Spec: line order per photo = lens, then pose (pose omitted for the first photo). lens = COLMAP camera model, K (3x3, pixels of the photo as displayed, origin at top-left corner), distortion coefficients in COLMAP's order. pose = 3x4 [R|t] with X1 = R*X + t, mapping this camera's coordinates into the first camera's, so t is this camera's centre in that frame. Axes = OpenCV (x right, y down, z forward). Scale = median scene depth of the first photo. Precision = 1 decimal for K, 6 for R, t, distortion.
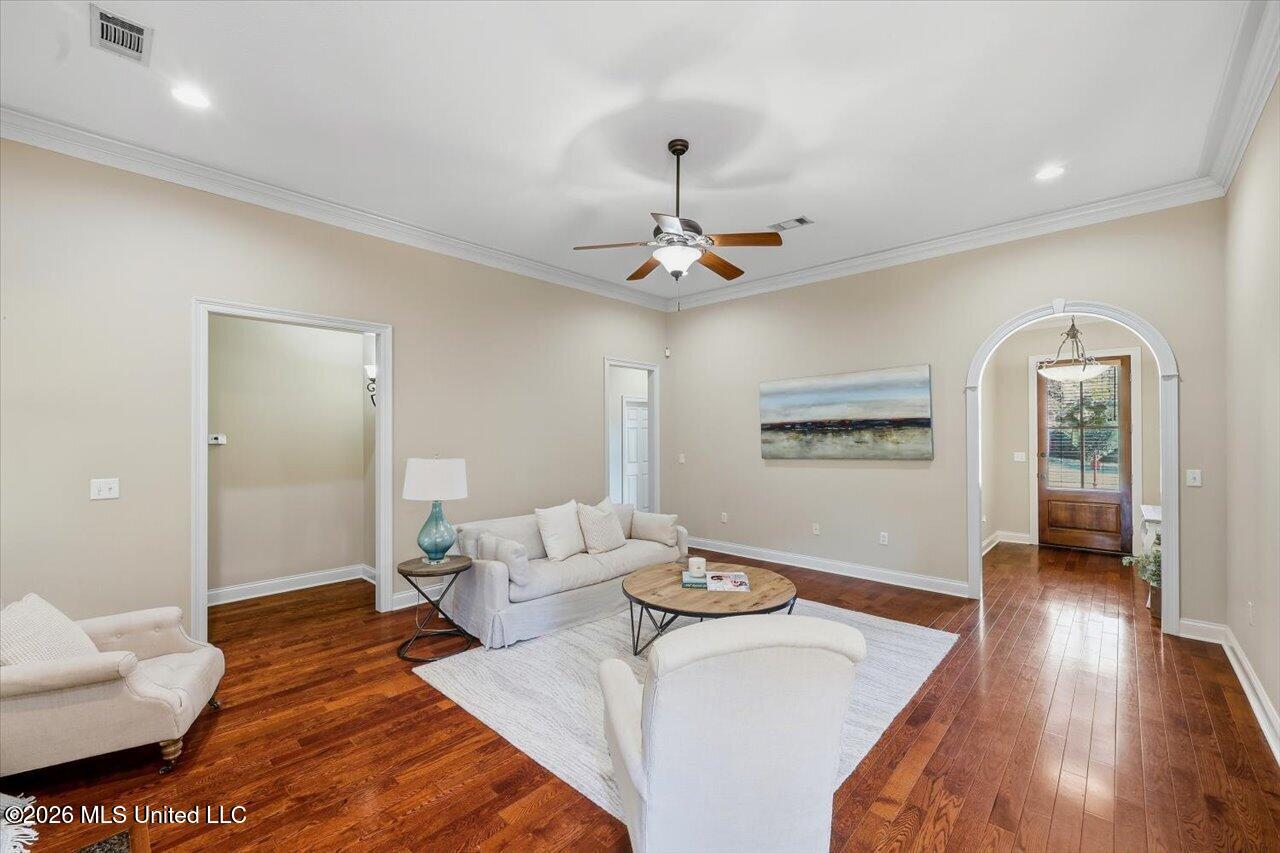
lens RADIAL K [[517.5, 0, 631.7], [0, 517.5, 430.6], [0, 0, 1]] dist [0.000694, -0.000853]
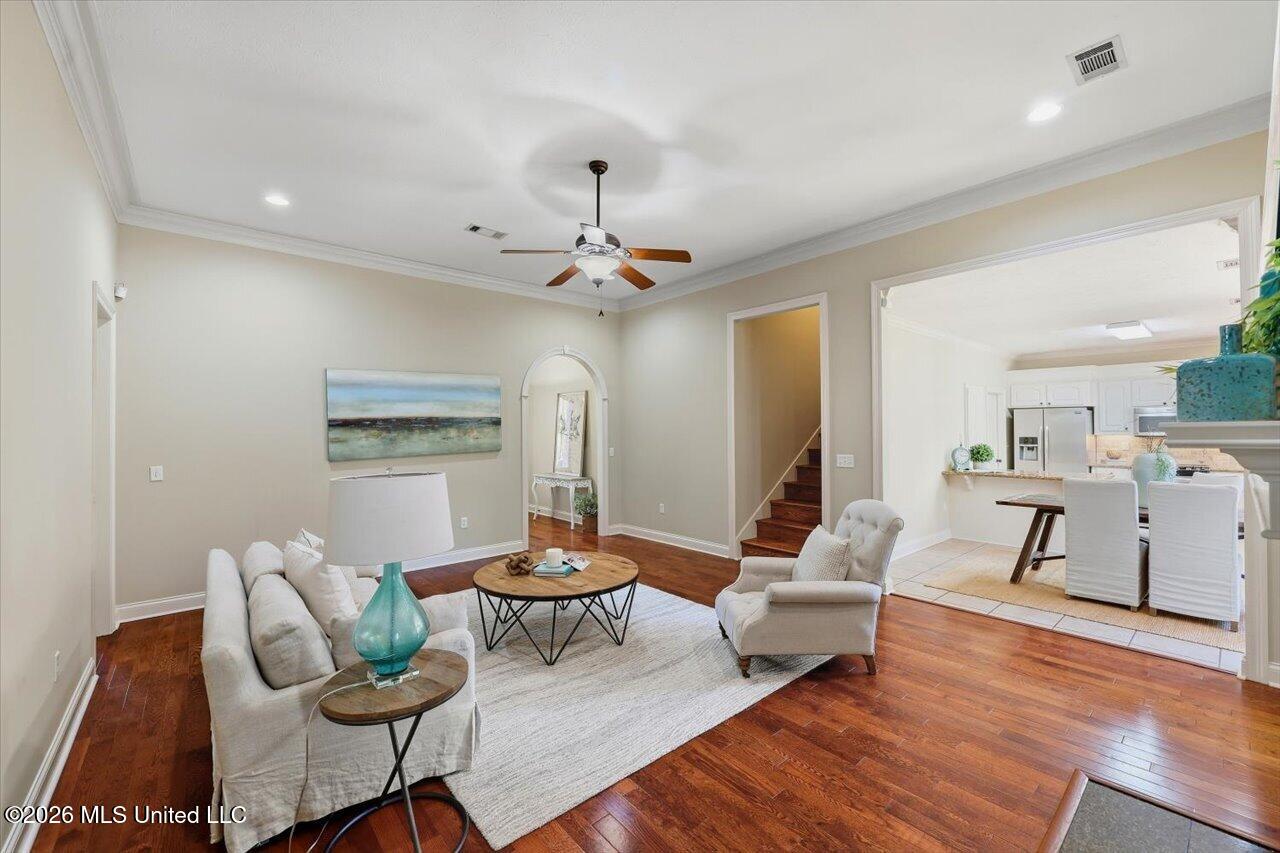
lens RADIAL K [[517.5, 0, 643.2], [0, 517.5, 425.3], [0, 0, 1]] dist [0.000694, -0.000853]
pose [[0.099340, 0.008727, 0.995015, -0.574649], [0.001486, 0.999959, -0.008919, 0.005154], [-0.995052, 0.002364, 0.099323, 0.464637]]
